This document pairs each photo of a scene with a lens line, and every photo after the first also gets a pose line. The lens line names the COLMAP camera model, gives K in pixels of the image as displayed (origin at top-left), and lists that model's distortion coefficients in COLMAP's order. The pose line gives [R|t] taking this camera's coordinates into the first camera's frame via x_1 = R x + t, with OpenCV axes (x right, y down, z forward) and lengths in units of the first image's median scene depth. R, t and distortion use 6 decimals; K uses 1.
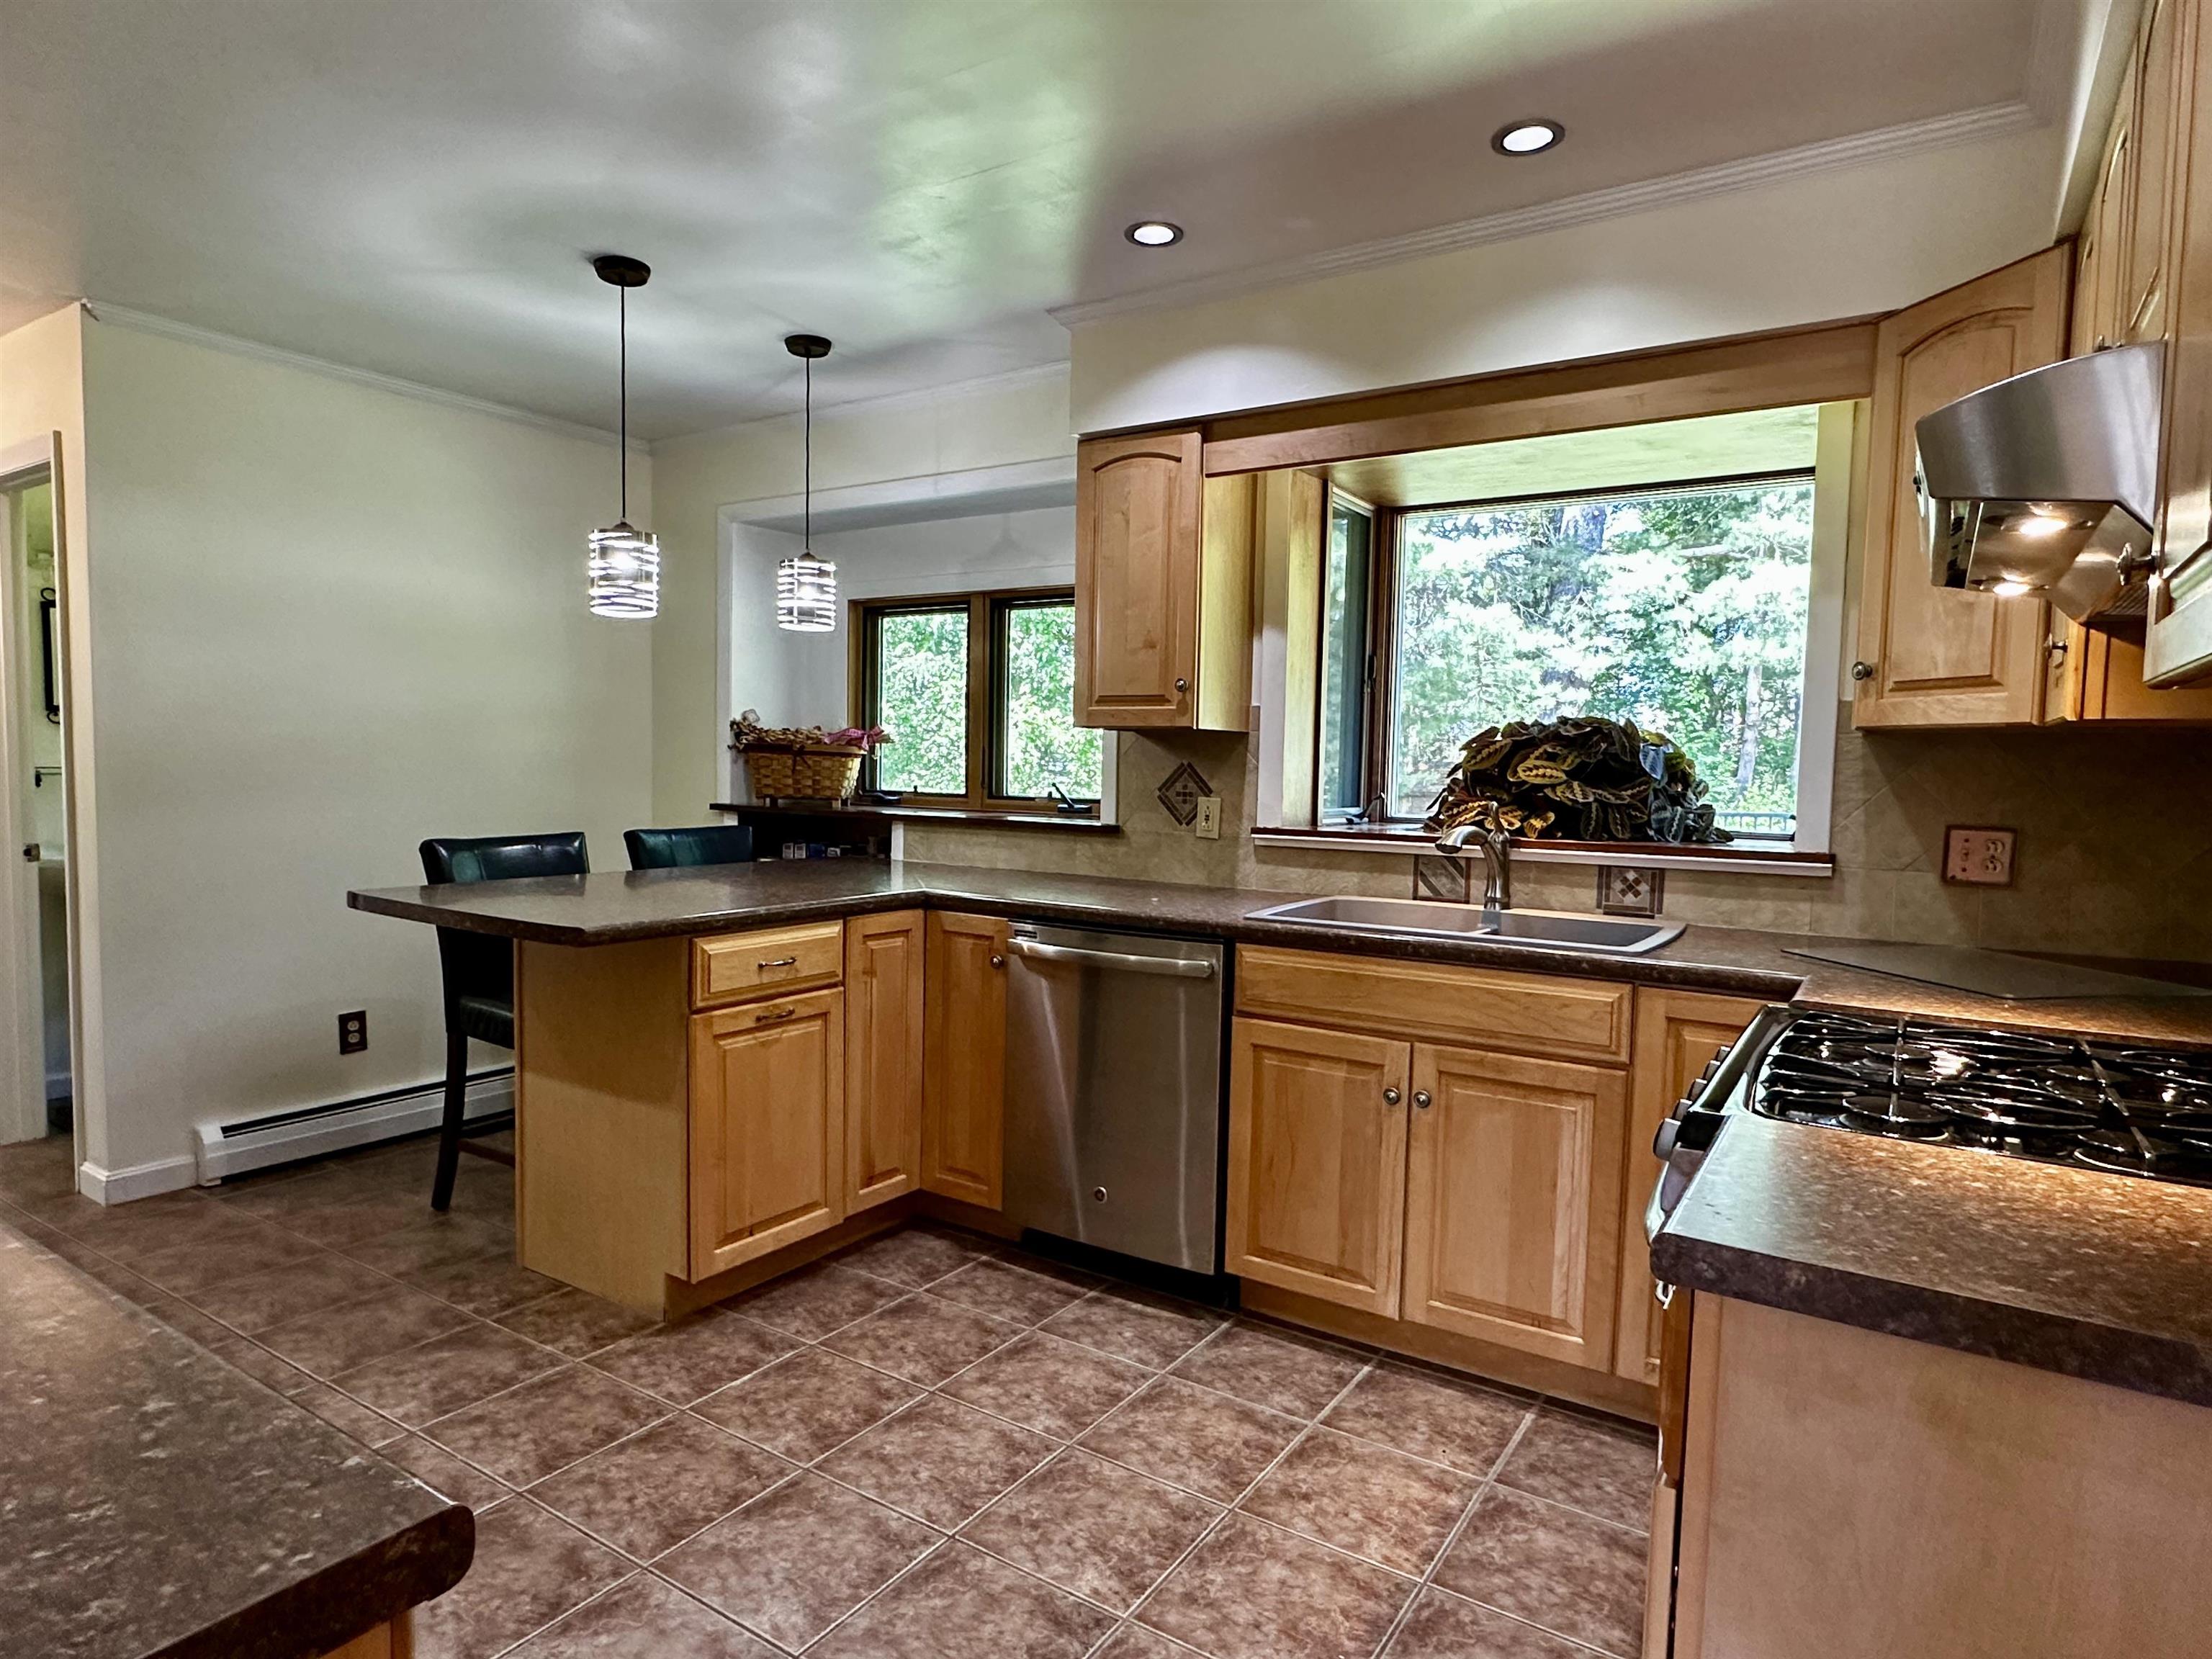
lens RADIAL K [[1250.3, 0, 1089.1], [0, 1250.3, 830.4], [0, 0, 1]] dist [-0.004766, 0.001738]
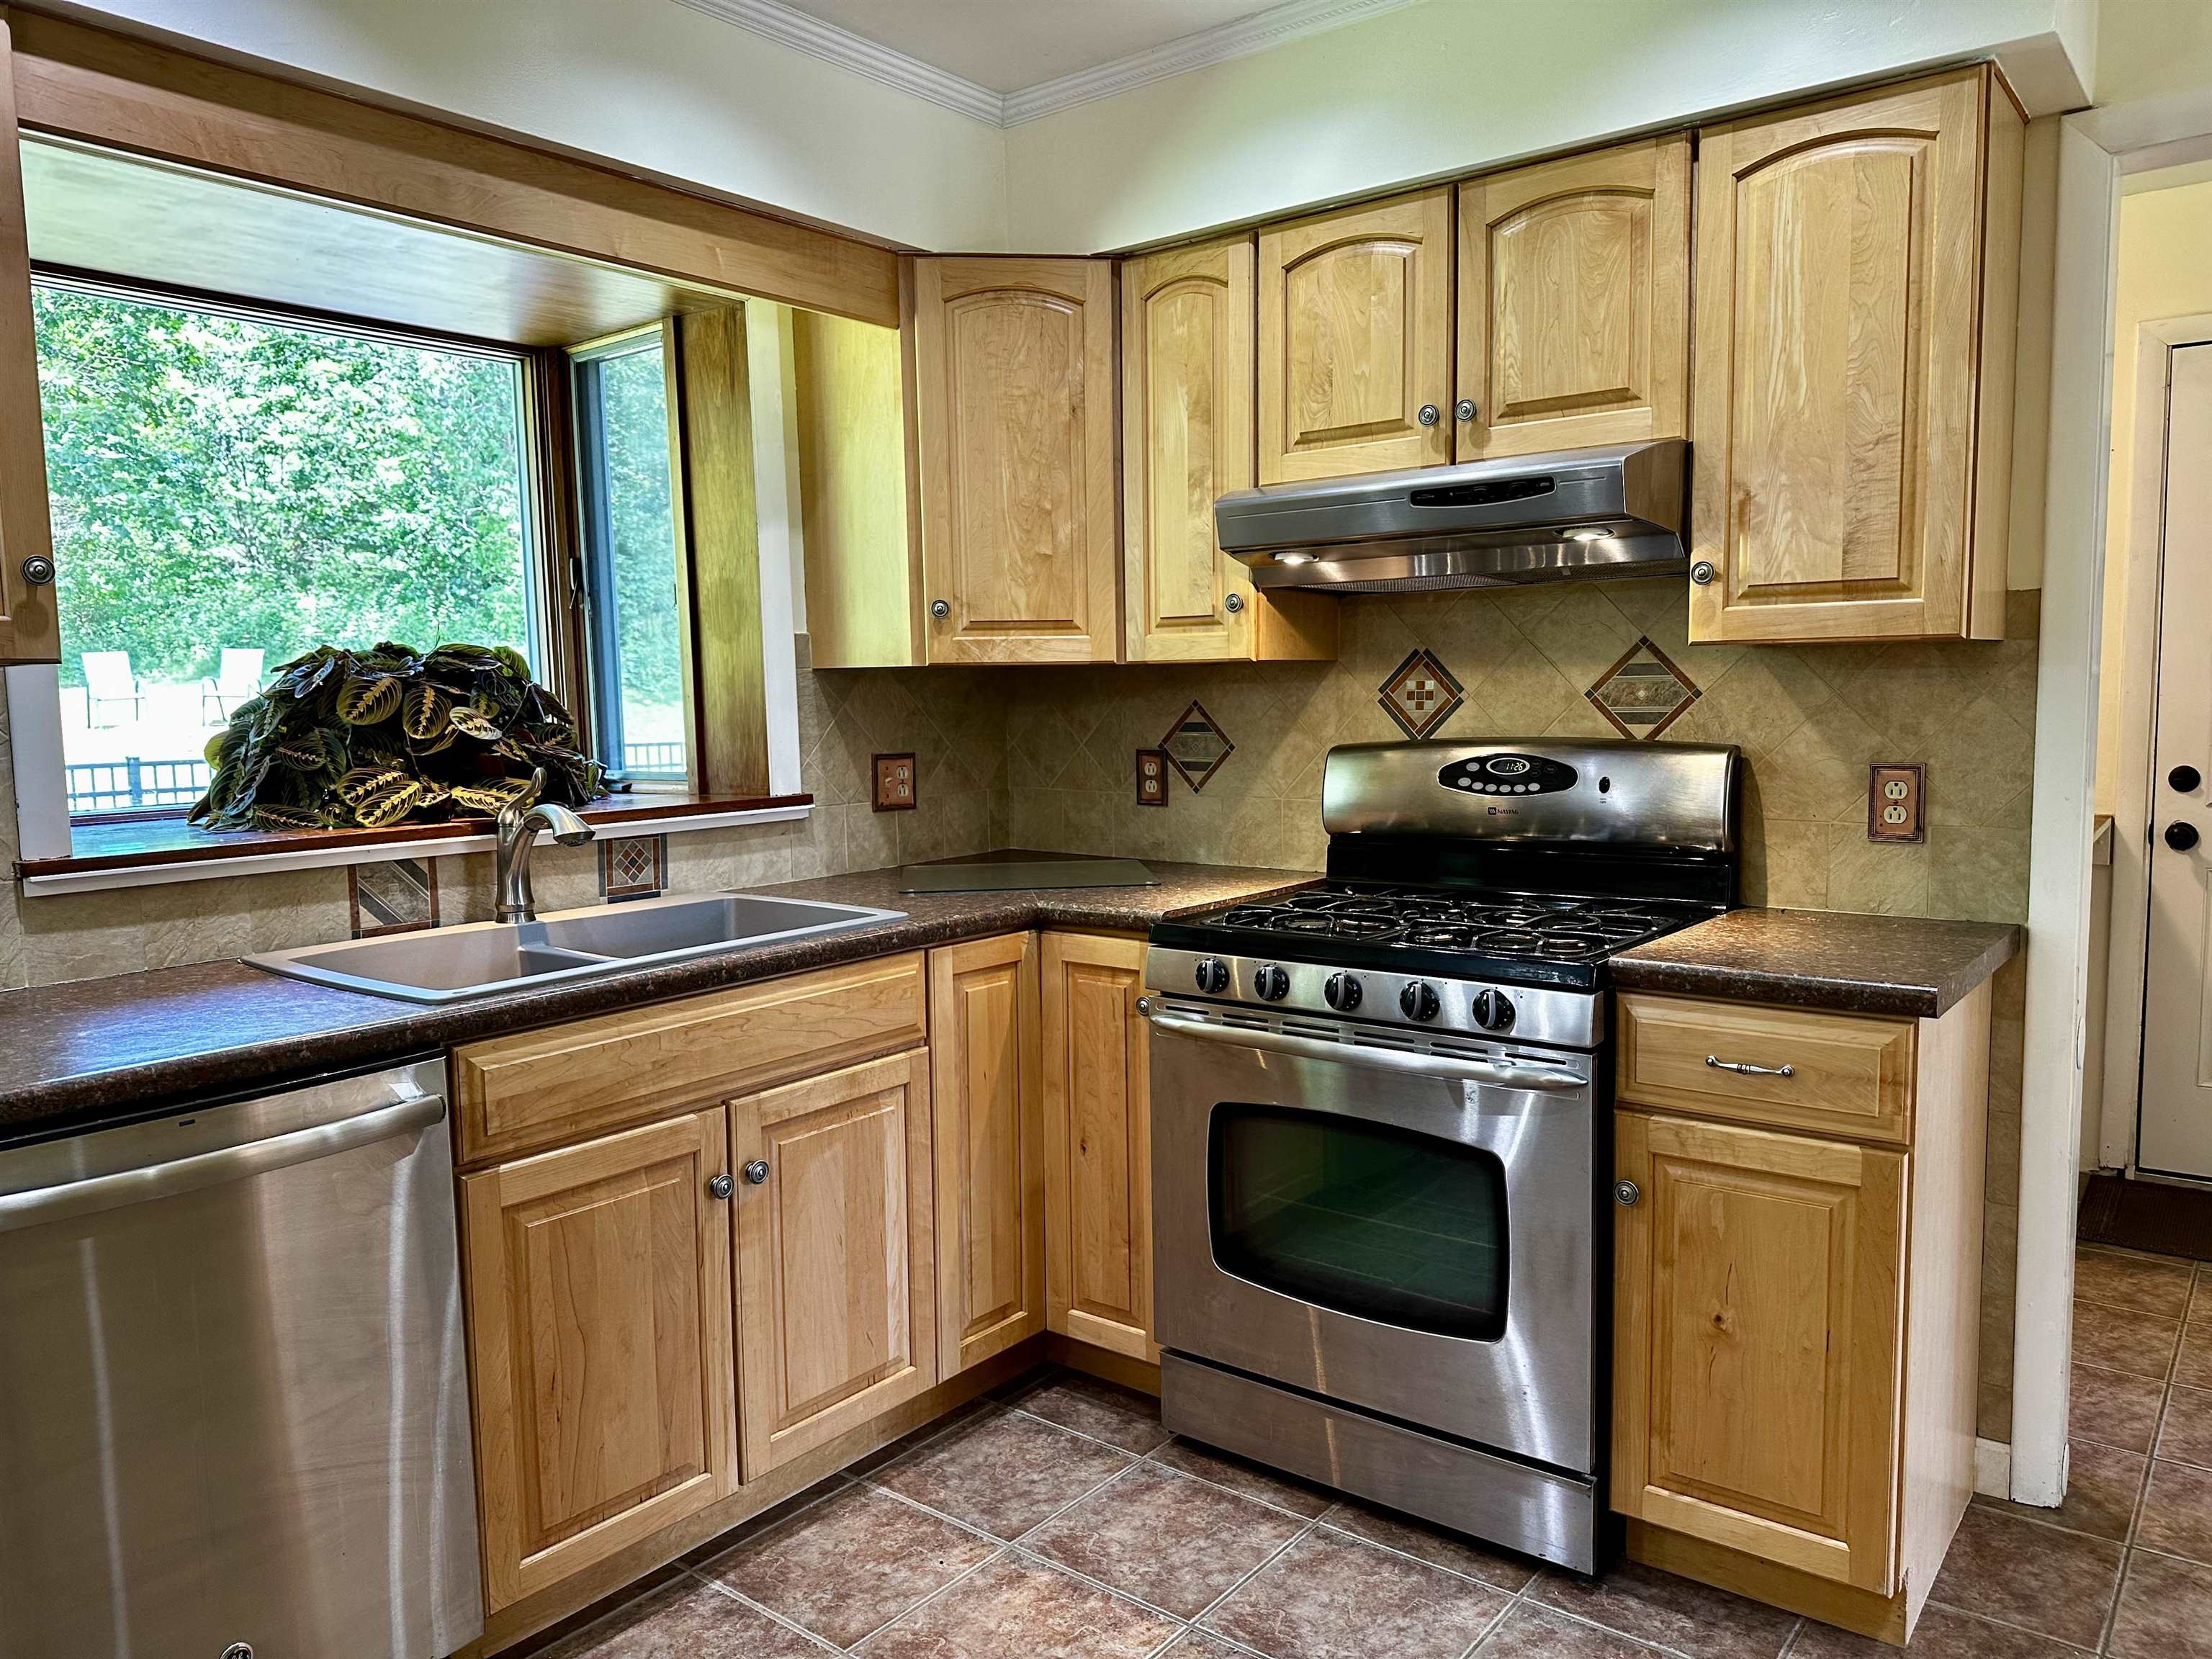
lens RADIAL K [[1552.1, 0, 1106.0], [0, 1552.1, 829.5], [0, 0, 1]] dist [0.100167, -0.148264]
pose [[0.086435, -0.110687, 0.990090, -0.485856], [0.076013, 0.991645, 0.104225, -0.052088], [-0.993353, 0.066251, 0.094126, 0.561502]]
